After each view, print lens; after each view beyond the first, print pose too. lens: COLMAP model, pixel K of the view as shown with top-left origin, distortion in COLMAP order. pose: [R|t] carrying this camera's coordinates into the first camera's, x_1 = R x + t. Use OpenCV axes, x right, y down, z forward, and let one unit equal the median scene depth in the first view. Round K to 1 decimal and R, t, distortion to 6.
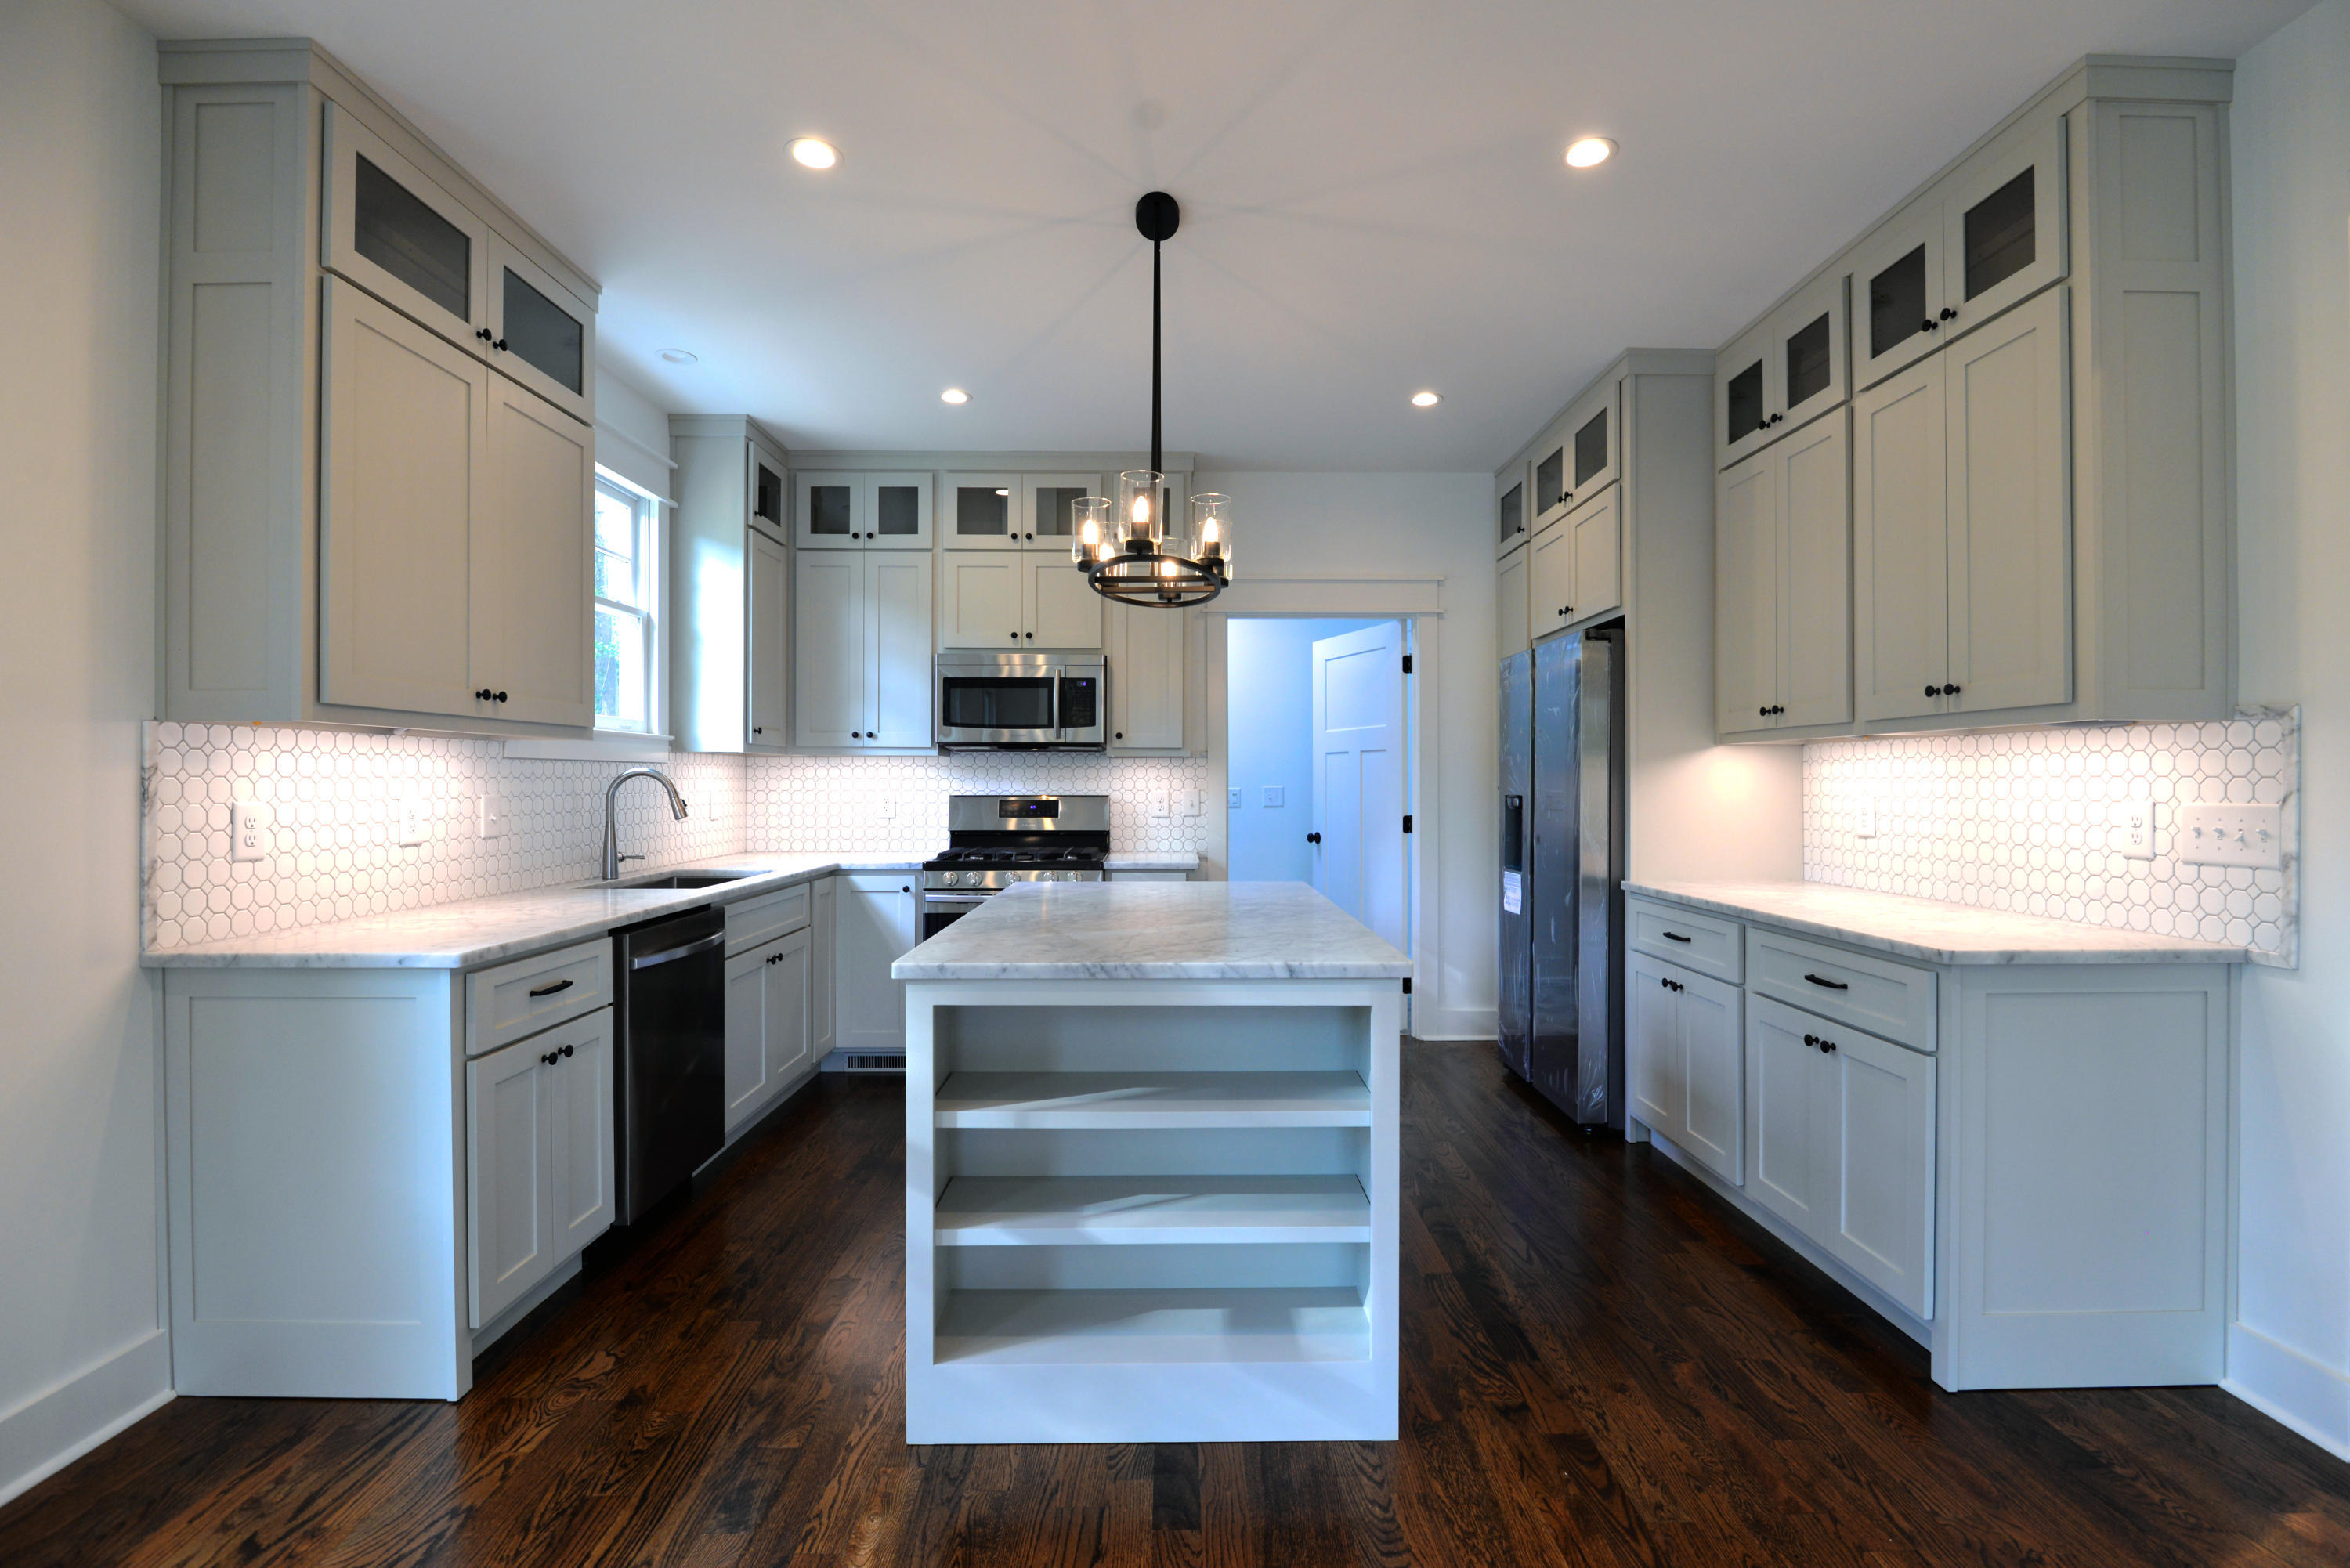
lens RADIAL K [[1080.0, 0, 1176.3], [0, 1080.0, 782.9], [0, 0, 1]] dist [-0.013758, -0.000963]
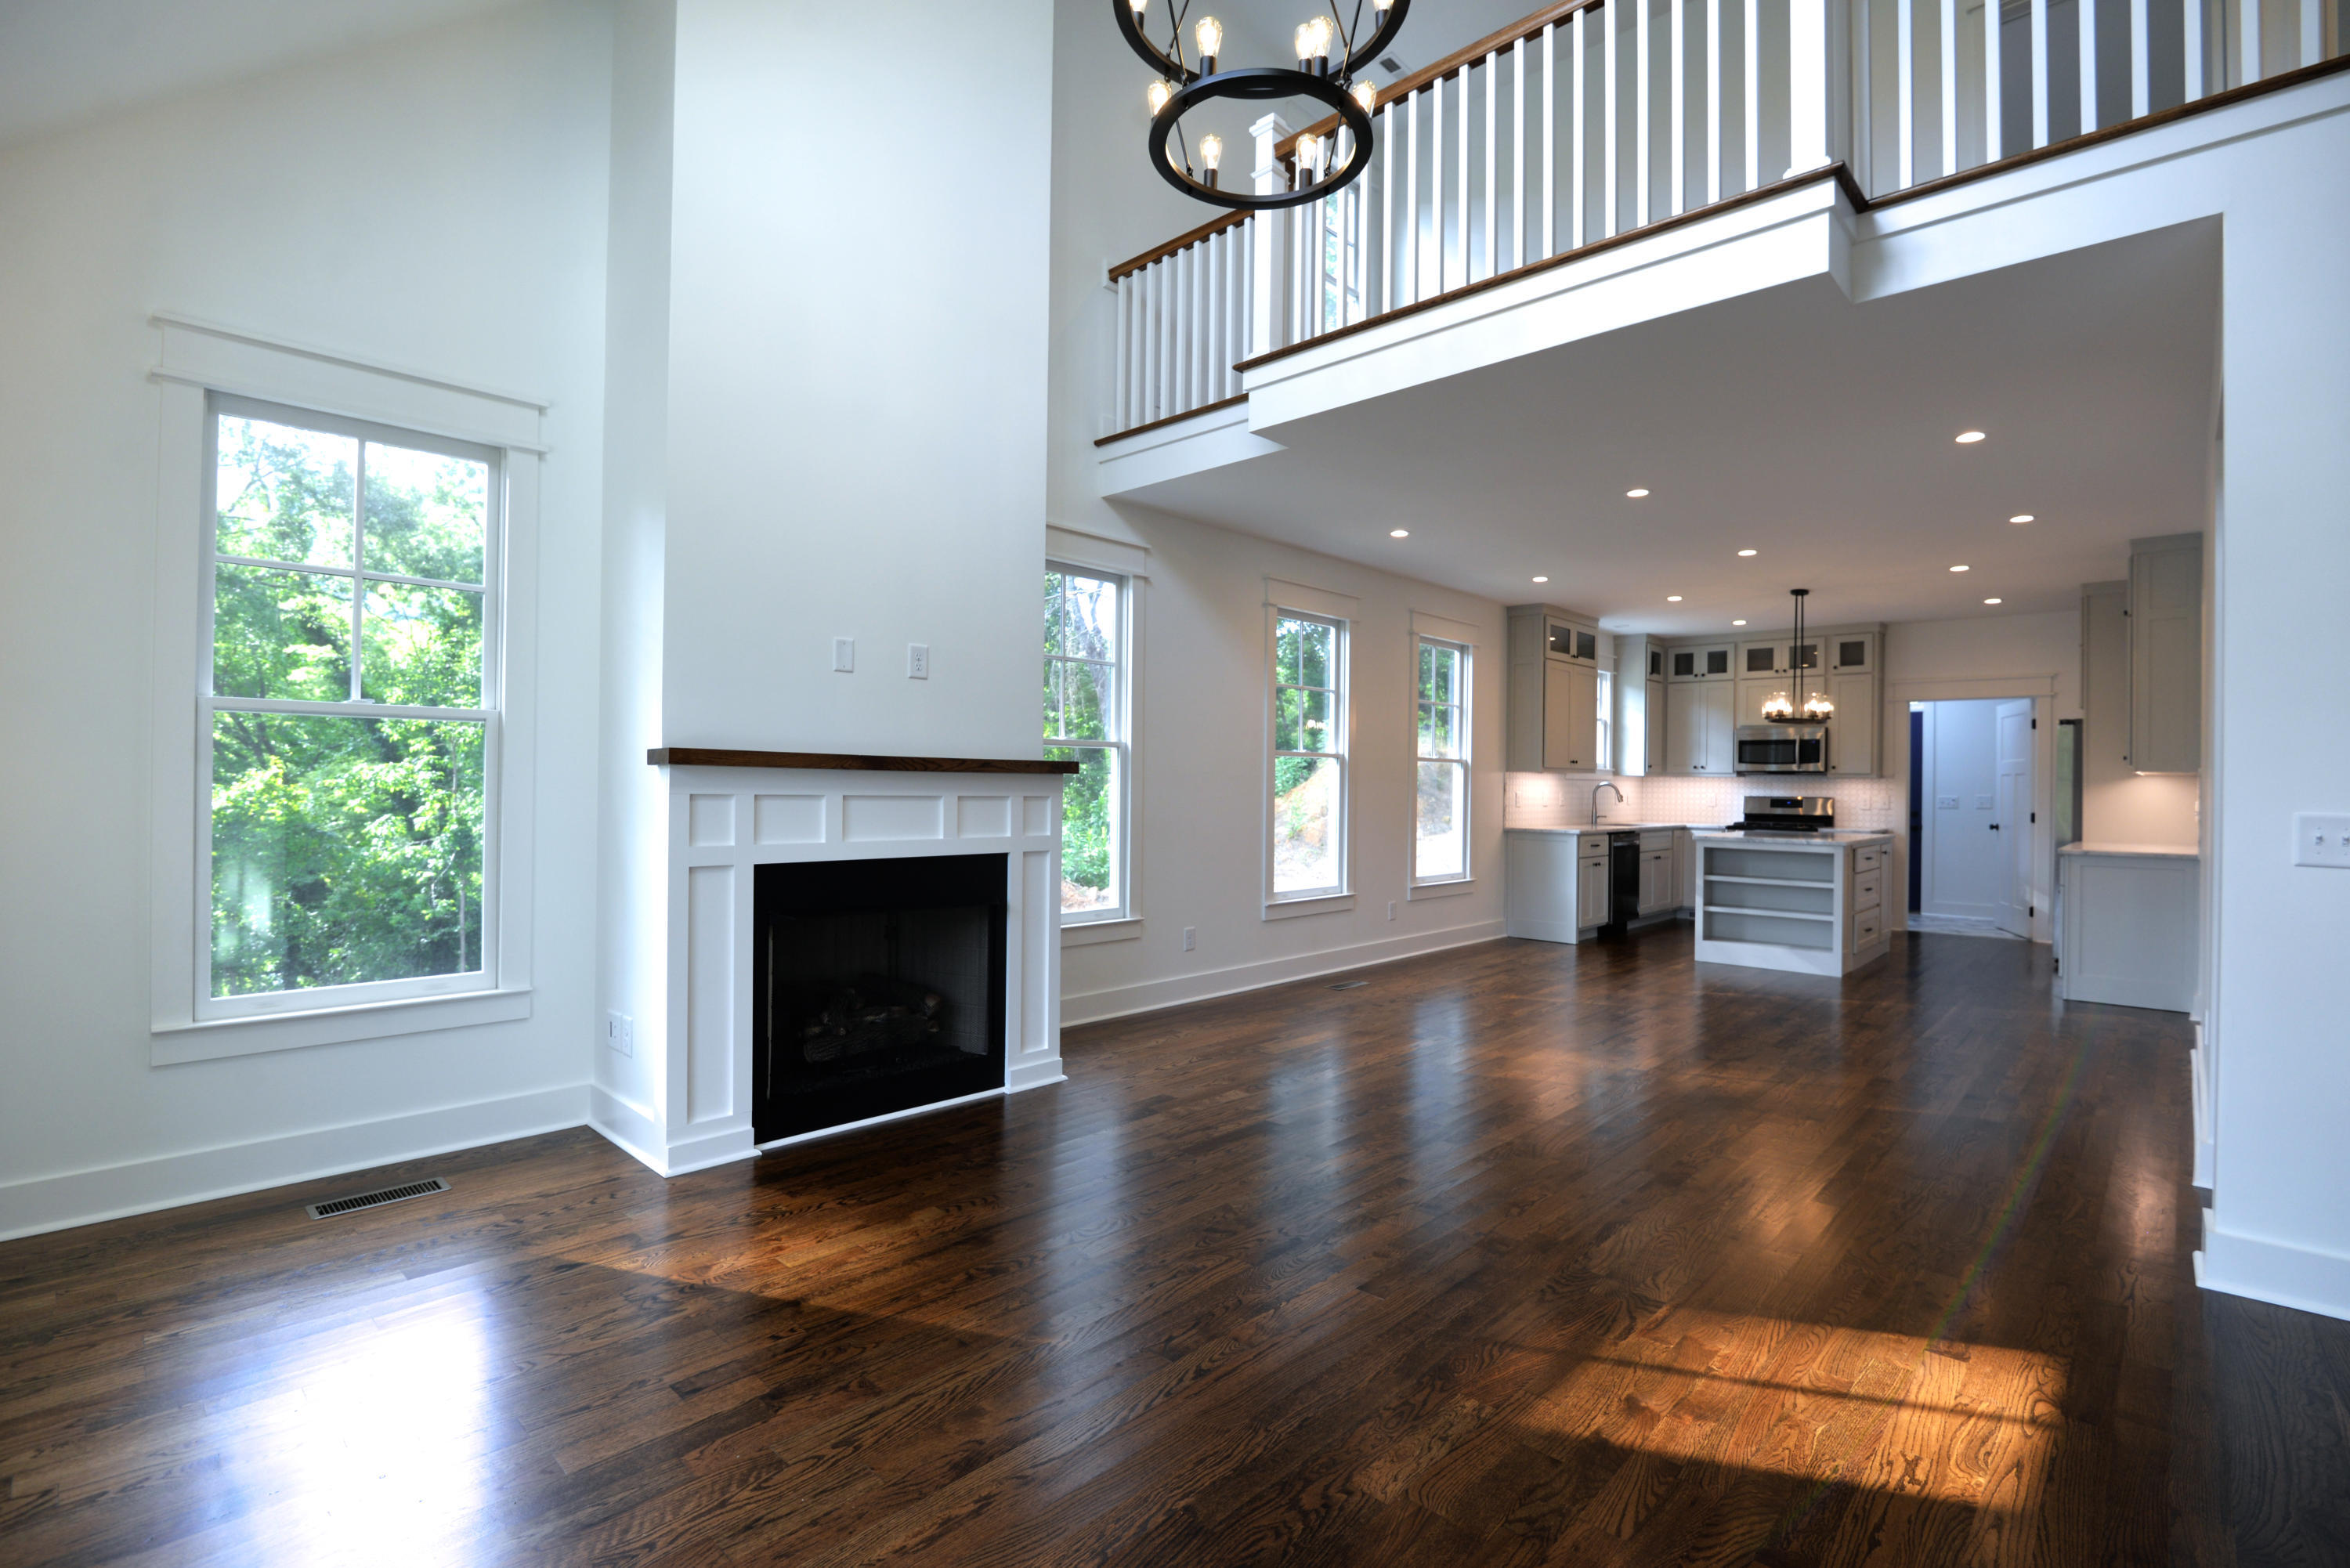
lens RADIAL K [[1080.0, 0, 1162.9], [0, 1080.0, 781.3], [0, 0, 1]] dist [-0.013758, -0.000963]
pose [[0.713646, 0.007753, -0.700463, 0.612711], [-0.012859, 0.999915, -0.002034, 0.003402], [0.700388, 0.010459, 0.713685, -1.744739]]
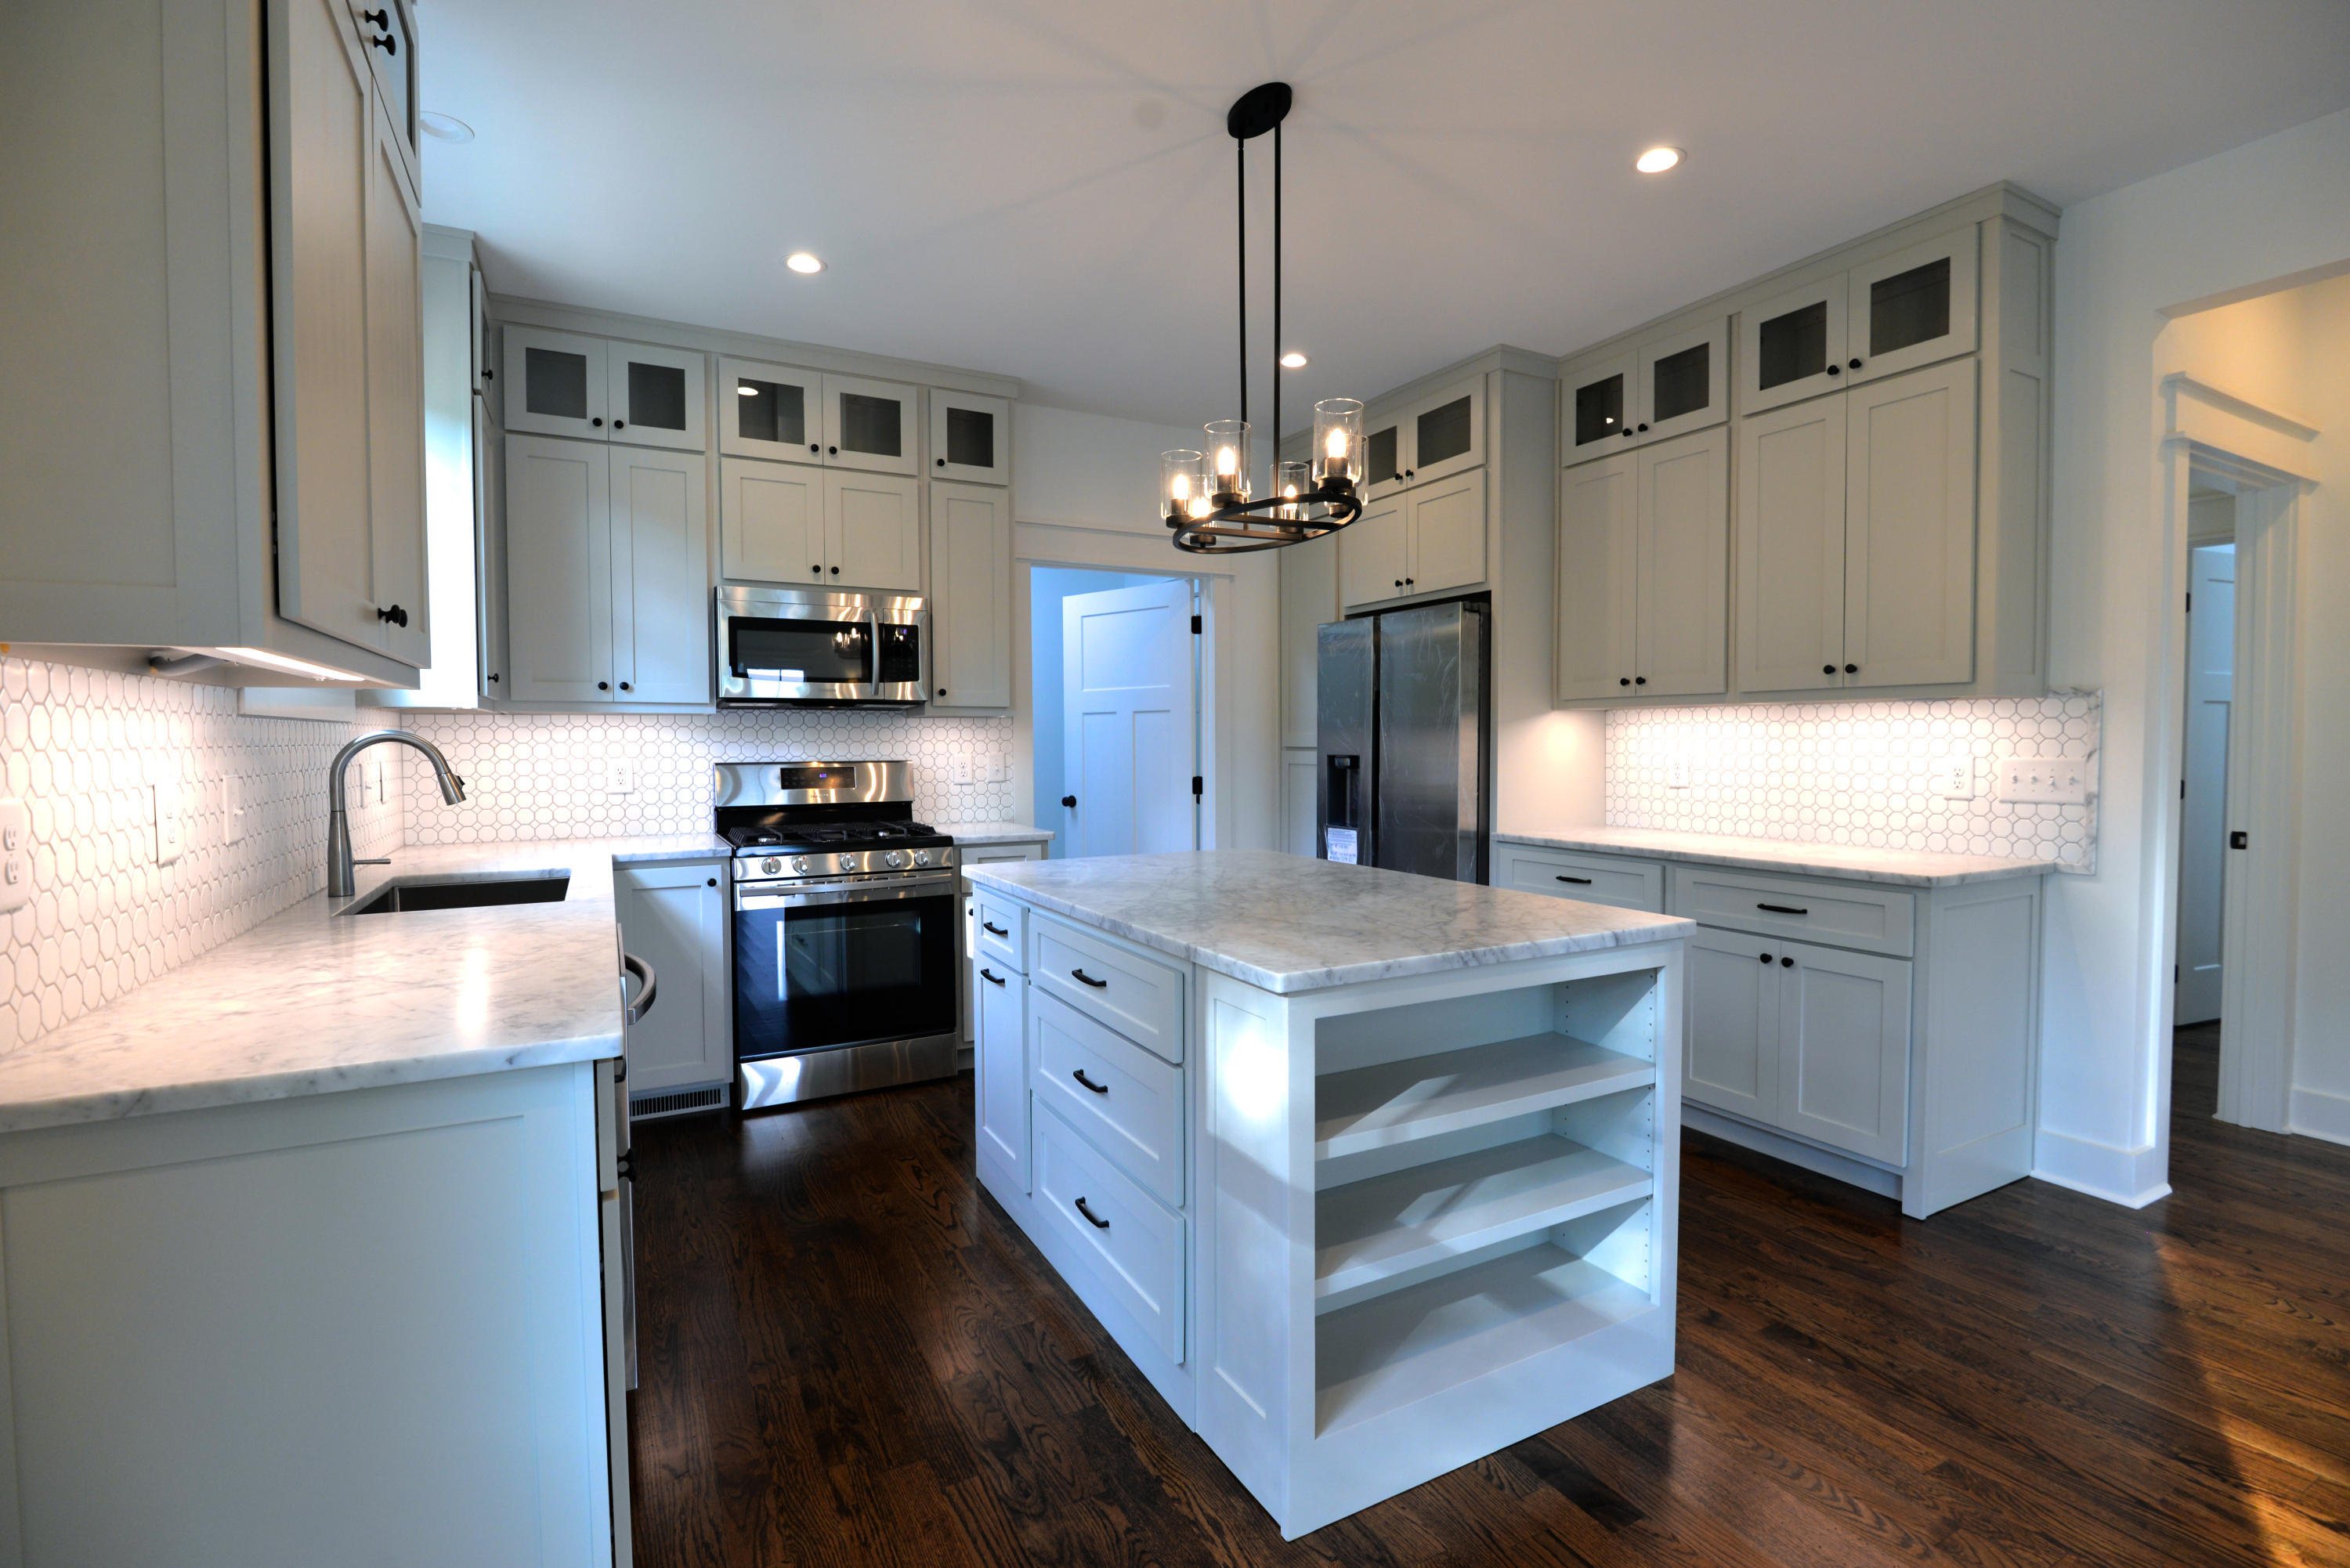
lens RADIAL K [[1080.0, 0, 1180.1], [0, 1080.0, 783.4], [0, 0, 1]] dist [-0.013758, -0.000963]
pose [[0.884638, -0.022880, 0.465716, -0.391305], [0.004962, 0.999201, 0.039663, -0.004958], [-0.466252, -0.032777, 0.884045, 0.178151]]
